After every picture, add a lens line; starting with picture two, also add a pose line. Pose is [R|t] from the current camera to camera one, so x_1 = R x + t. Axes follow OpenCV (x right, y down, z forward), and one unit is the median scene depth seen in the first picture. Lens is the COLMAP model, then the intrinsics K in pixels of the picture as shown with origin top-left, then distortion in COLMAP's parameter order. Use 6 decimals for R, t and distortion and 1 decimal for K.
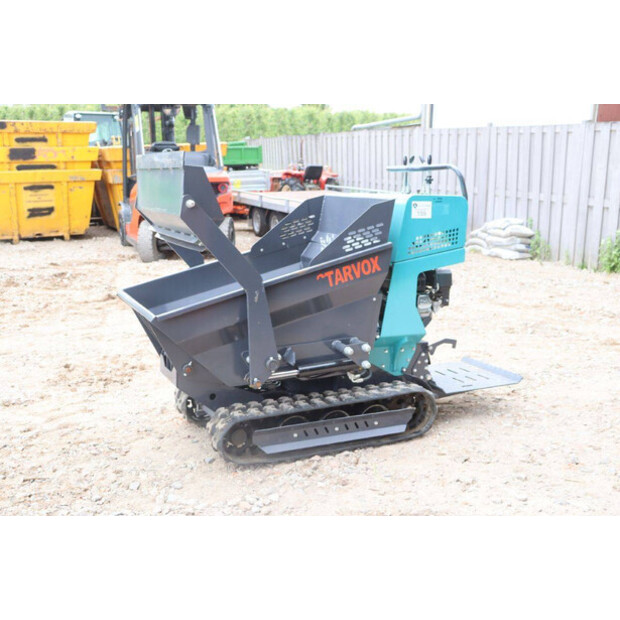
lens RADIAL K [[727.9, 0, 310.0], [0, 727.9, 310.0], [0, 0, 1]] dist [-0.063417, 0.302286]
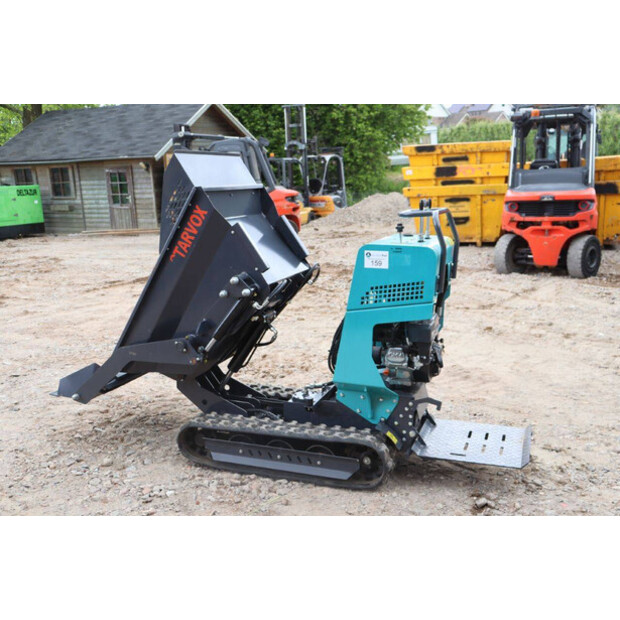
lens RADIAL K [[663.7, 0, 310.0], [0, 663.7, 310.0], [0, 0, 1]] dist [-0.070677, 0.190602]
pose [[0.706064, 0.126743, -0.696713, 0.374357], [-0.115394, 0.991295, 0.063390, -0.061664], [0.698683, 0.035639, 0.714543, 0.165824]]
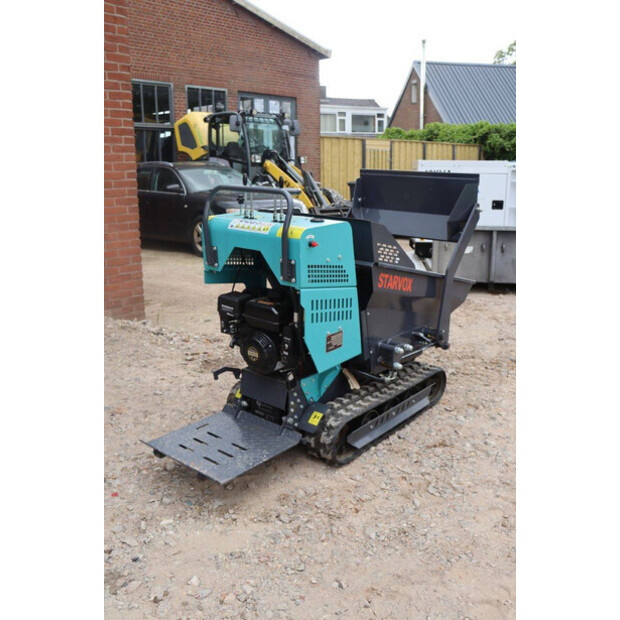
lens RADIAL K [[606.8, 0, 310.0], [0, 606.8, 310.0], [0, 0, 1]] dist [-0.080476, 0.002828]
pose [[-0.904310, 0.102747, -0.414327, 0.232184], [-0.086466, 0.906392, 0.413493, -0.210163], [0.418028, 0.409751, -0.810775, 0.952030]]
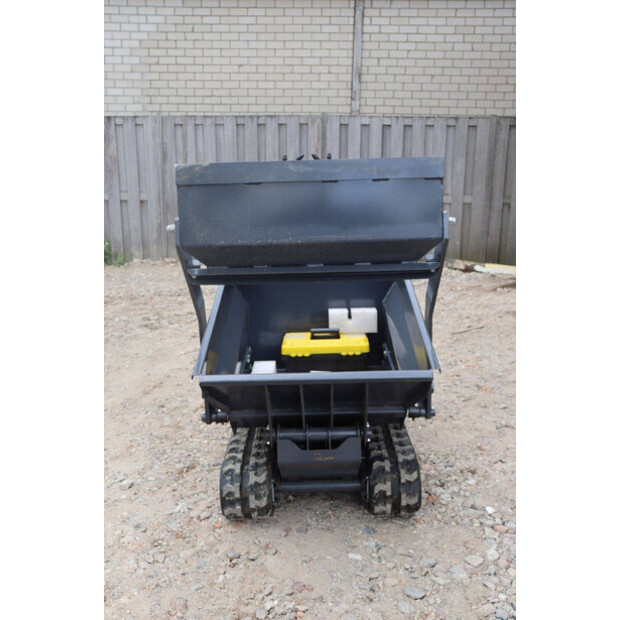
lens RADIAL K [[676.7, 0, 310.0], [0, 676.7, 310.0], [0, 0, 1]] dist [-0.090767, 0.210383]
pose [[0.423308, -0.225011, 0.877599, -0.396833], [0.196142, 0.968455, 0.153697, -0.085238], [-0.884499, 0.107073, 0.454089, 0.347414]]
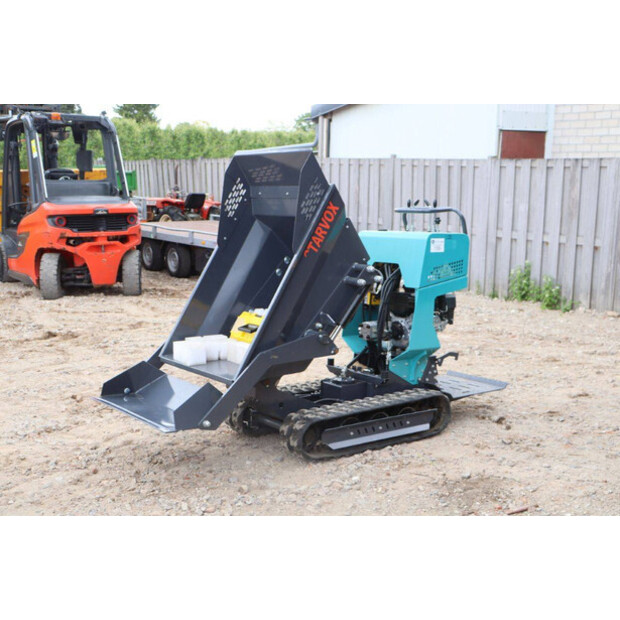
lens RADIAL K [[855.0, 0, 313.3], [0, 855.0, 309.2], [0, 0, 1]] dist [0.046057, 0.064624]
pose [[0.976705, -0.020432, 0.213612, -0.189730], [0.032185, 0.998145, -0.051688, 0.019635], [-0.212159, 0.057359, 0.975550, -0.187019]]
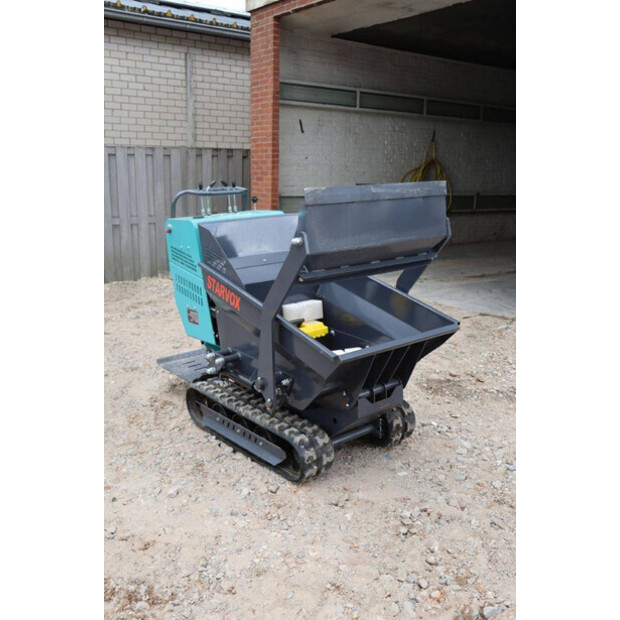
lens RADIAL K [[622.5, 0, 310.0], [0, 622.5, 310.0], [0, 0, 1]] dist [-0.079068, 0.011917]
pose [[-0.235778, -0.222139, 0.946078, -0.486170], [0.201557, 0.941177, 0.271220, -0.146424], [-0.950675, 0.254637, -0.177135, 0.621417]]
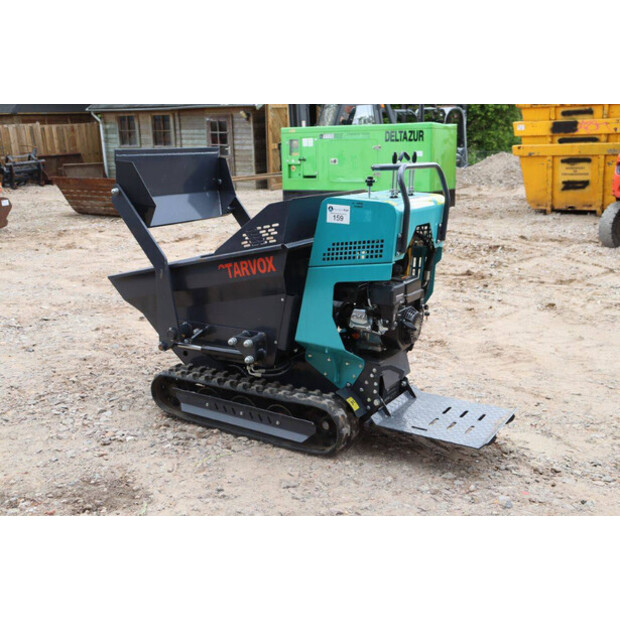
lens RADIAL K [[727.9, 0, 310.0], [0, 727.9, 310.0], [0, 0, 1]] dist [-0.063417, 0.302286]
pose [[0.558764, 0.199574, -0.804955, 0.468858], [-0.160158, 0.978309, 0.131379, -0.070773], [0.813715, 0.055510, 0.578608, 0.238013]]
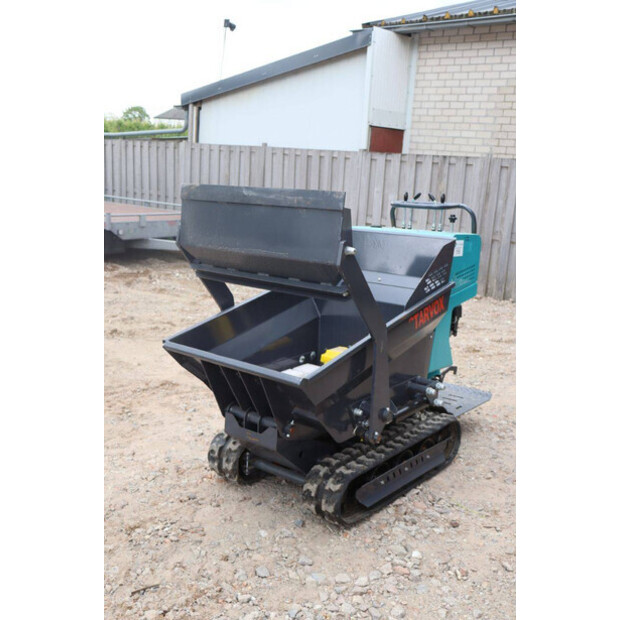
lens RADIAL K [[676.7, 0, 310.0], [0, 676.7, 310.0], [0, 0, 1]] dist [-0.090767, 0.210383]
pose [[0.891941, -0.041389, 0.450254, -0.252089], [0.037552, 0.999142, 0.017454, -0.038994], [-0.450590, 0.001340, 0.892730, 0.120192]]
